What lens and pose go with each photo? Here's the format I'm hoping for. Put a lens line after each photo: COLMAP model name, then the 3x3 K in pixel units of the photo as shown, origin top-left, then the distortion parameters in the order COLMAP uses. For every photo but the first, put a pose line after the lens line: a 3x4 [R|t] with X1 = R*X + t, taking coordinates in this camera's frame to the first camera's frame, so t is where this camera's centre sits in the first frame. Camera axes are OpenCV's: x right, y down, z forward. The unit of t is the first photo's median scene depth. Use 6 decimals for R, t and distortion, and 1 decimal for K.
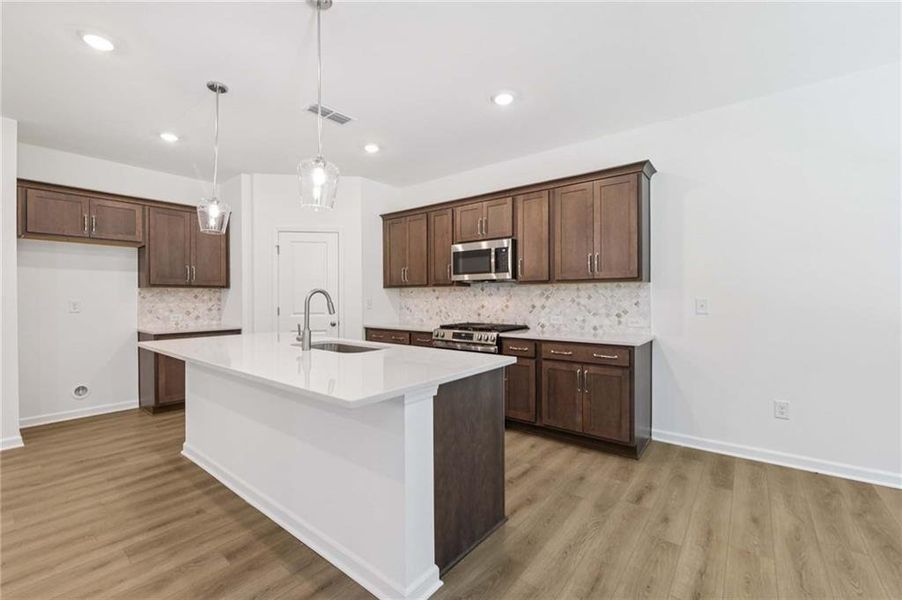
lens RADIAL K [[383.5, 0, 453.1], [0, 383.5, 298.2], [0, 0, 1]] dist [-0.000193, -0.000419]
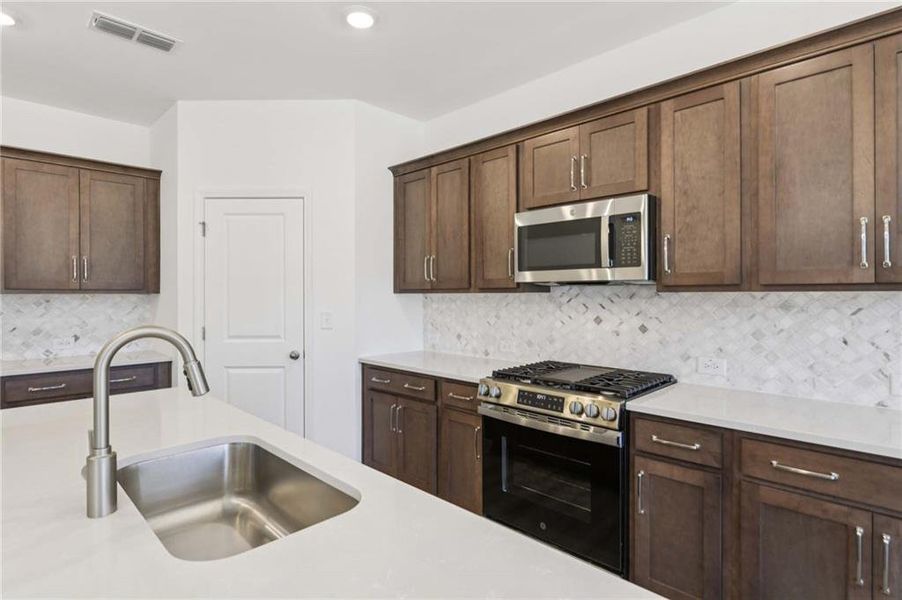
lens RADIAL K [[459.9, 0, 451.0], [0, 459.9, 296.5], [0, 0, 1]] dist [-0.003138, -0.000495]
pose [[0.993145, 0.003898, -0.116823, -0.019267], [-0.003290, 0.999980, 0.005397, -0.032708], [0.116842, -0.004975, 0.993138, 0.410816]]
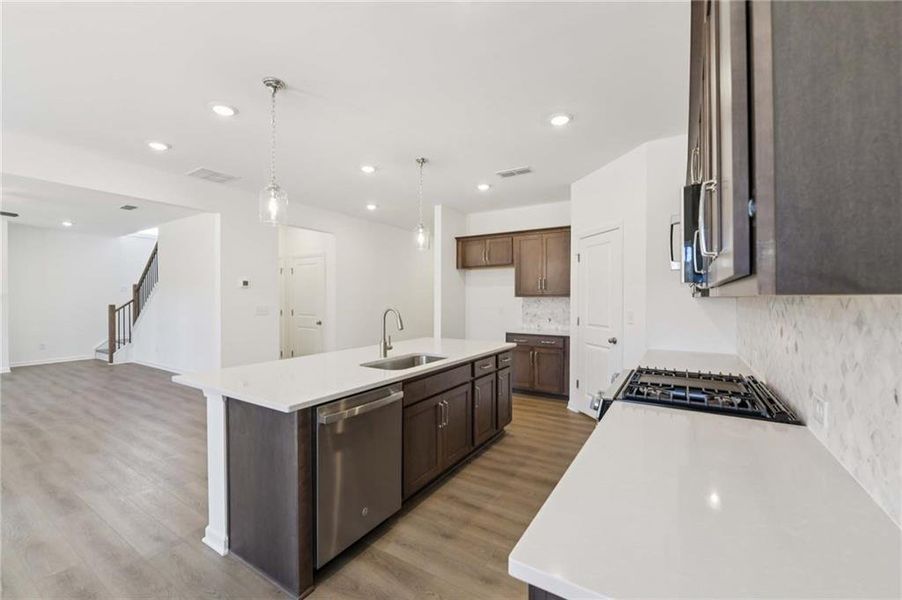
lens RADIAL K [[375.7, 0, 453.0], [0, 375.7, 298.9], [0, 0, 1]] dist [-0.007664, 0.000137]
pose [[0.108081, 0.009761, -0.994094, 0.526803], [-0.001709, 0.999952, 0.009633, -0.037327], [0.994141, 0.000658, 0.108092, 0.697629]]
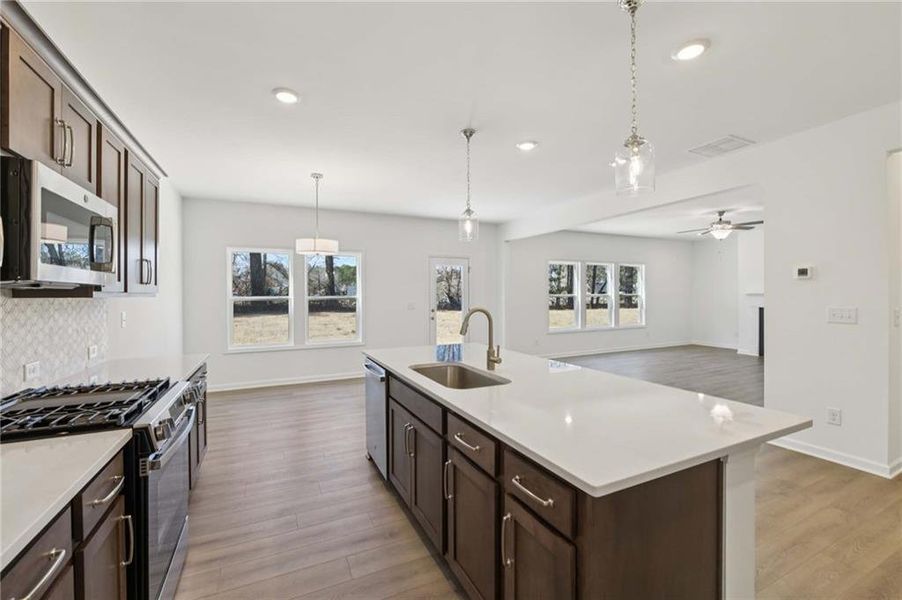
lens RADIAL K [[376.3, 0, 434.8], [0, 376.3, 298.0], [0, 0, 1]] dist [-0.025399, 0.000169]
pose [[-0.884231, 0.005440, 0.467018, -0.451431], [0.008706, 0.999950, 0.004837, -0.033623], [-0.466968, 0.008343, -0.884235, 1.227868]]
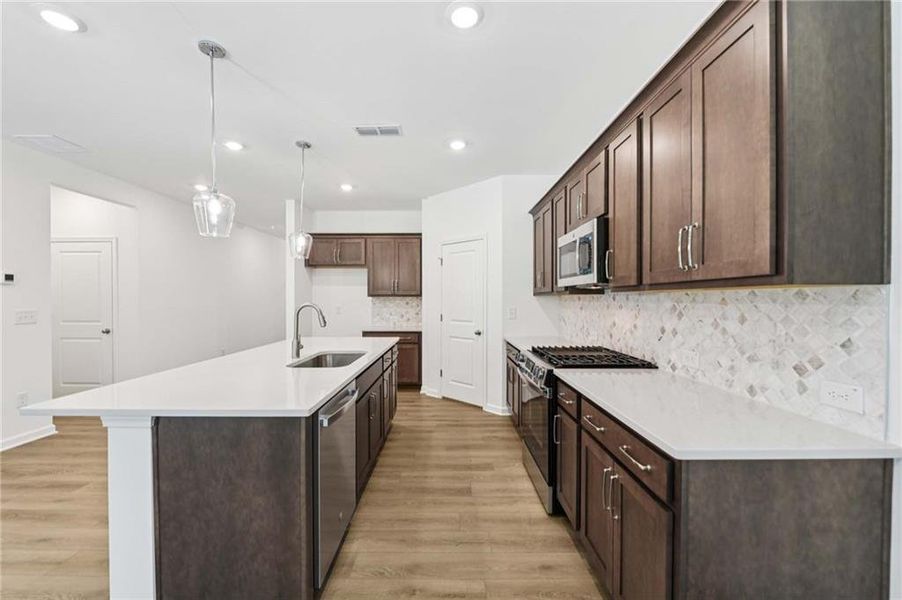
lens RADIAL K [[367.1, 0, 447.5], [0, 367.1, 301.0], [0, 0, 1]] dist [0.002147, 0.000253]
pose [[0.610607, 0.007288, -0.791901, 0.469183], [-0.003853, 0.999973, 0.006232, -0.024456], [0.791925, -0.000754, 0.610618, 0.444050]]
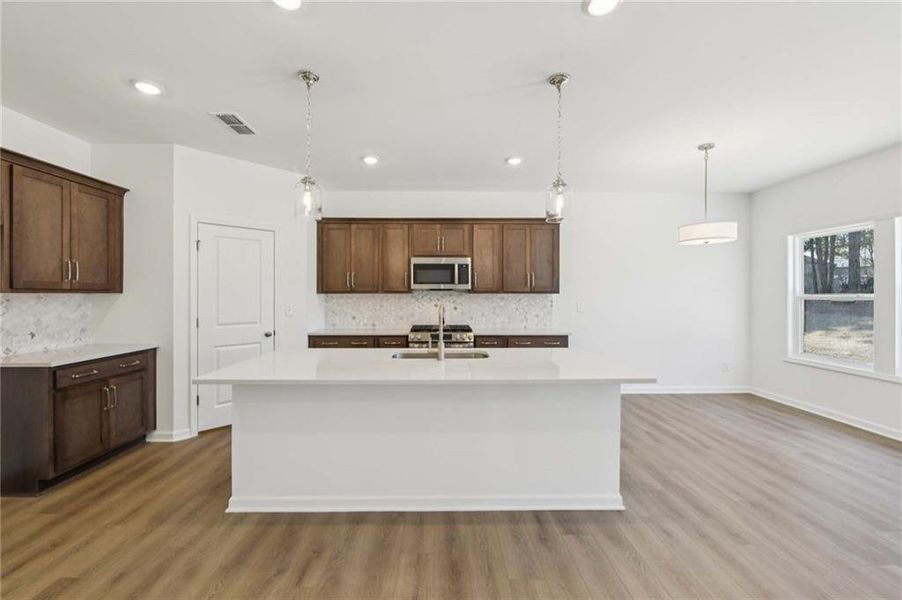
lens RADIAL K [[356.6, 0, 445.9], [0, 356.6, 294.5], [0, 0, 1]] dist [-0.006750, -0.000057]
pose [[0.780409, 0.004578, 0.625252, -0.646720], [-0.004983, 0.999987, -0.001102, -0.031165], [-0.625249, -0.002256, 0.780422, 0.123226]]
